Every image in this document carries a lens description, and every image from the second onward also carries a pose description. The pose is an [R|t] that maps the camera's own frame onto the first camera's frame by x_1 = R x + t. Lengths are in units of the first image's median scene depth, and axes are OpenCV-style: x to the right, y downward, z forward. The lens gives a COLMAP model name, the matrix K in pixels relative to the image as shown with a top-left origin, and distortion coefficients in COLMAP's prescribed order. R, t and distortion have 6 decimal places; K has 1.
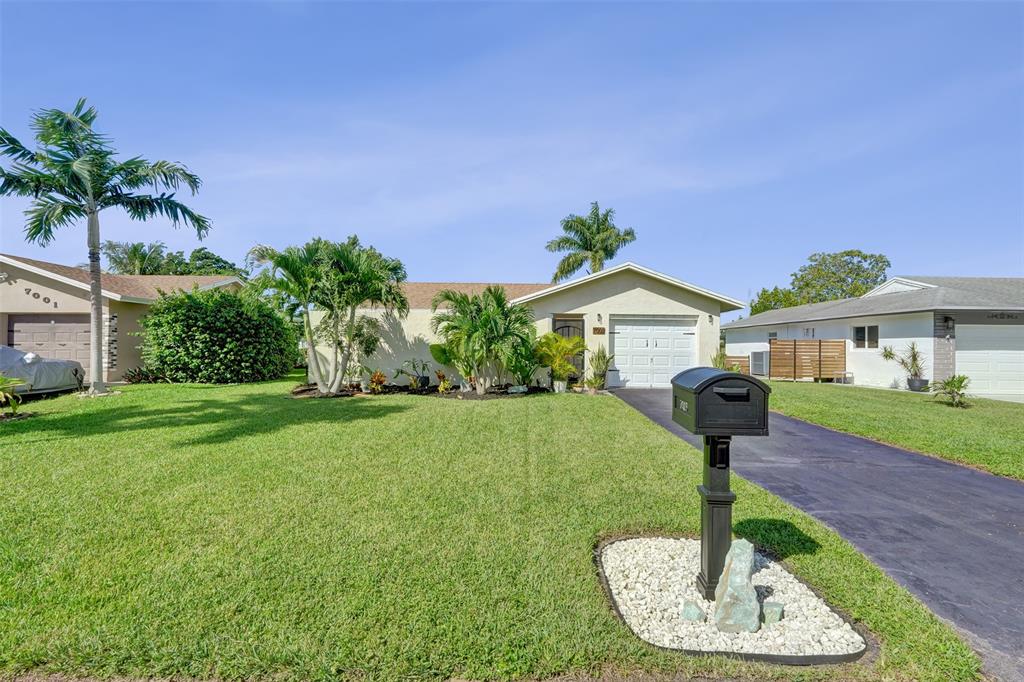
lens RADIAL K [[474.1, 0, 513.5], [0, 474.1, 349.1], [0, 0, 1]] dist [0.000045, 0.000712]
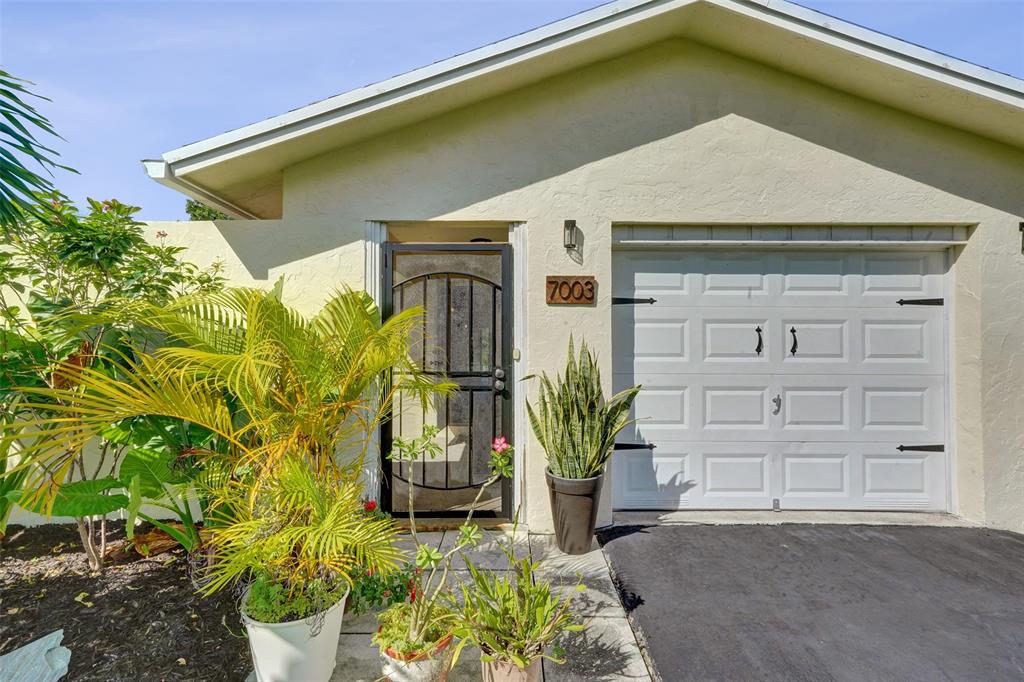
lens RADIAL K [[446.6, 0, 518.3], [0, 446.6, 341.9], [0, 0, 1]] dist [0.000373, 0.000150]
pose [[0.999912, -0.008902, 0.009821, 0.150556], [0.009021, 0.999885, -0.012170, -0.009669], [-0.009712, 0.012257, 0.999878, 0.770297]]
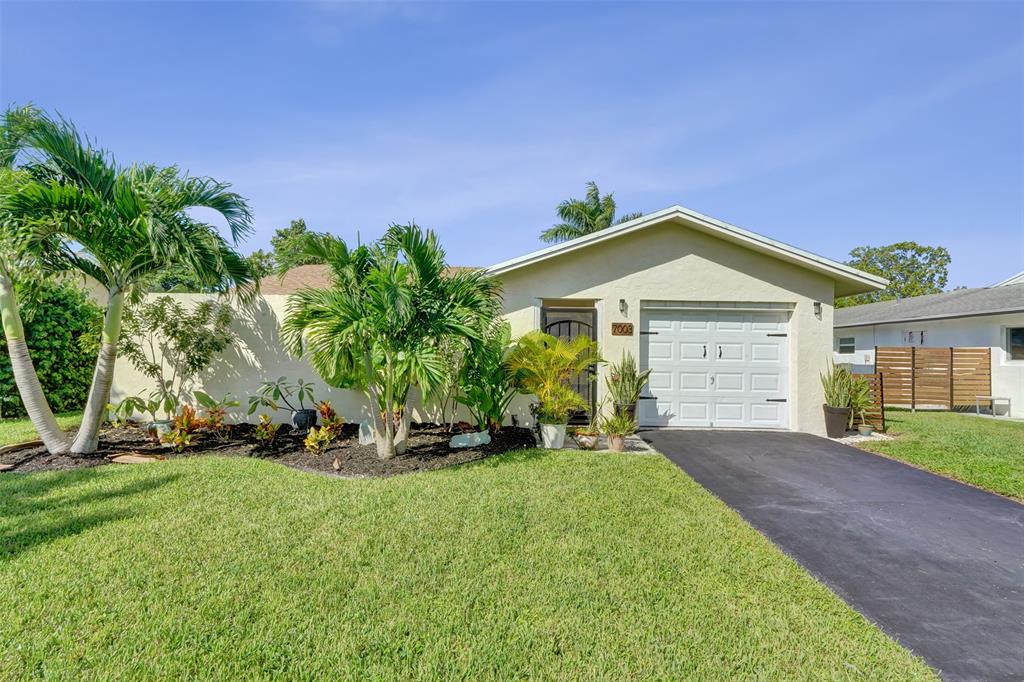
lens RADIAL K [[474.1, 0, 513.5], [0, 474.1, 349.1], [0, 0, 1]] dist [0.000045, 0.000712]
pose [[0.999981, 0.003855, 0.004891, 0.046514], [-0.003762, 0.999818, -0.018729, -0.003250], [-0.004962, 0.018711, 0.999813, 0.430206]]
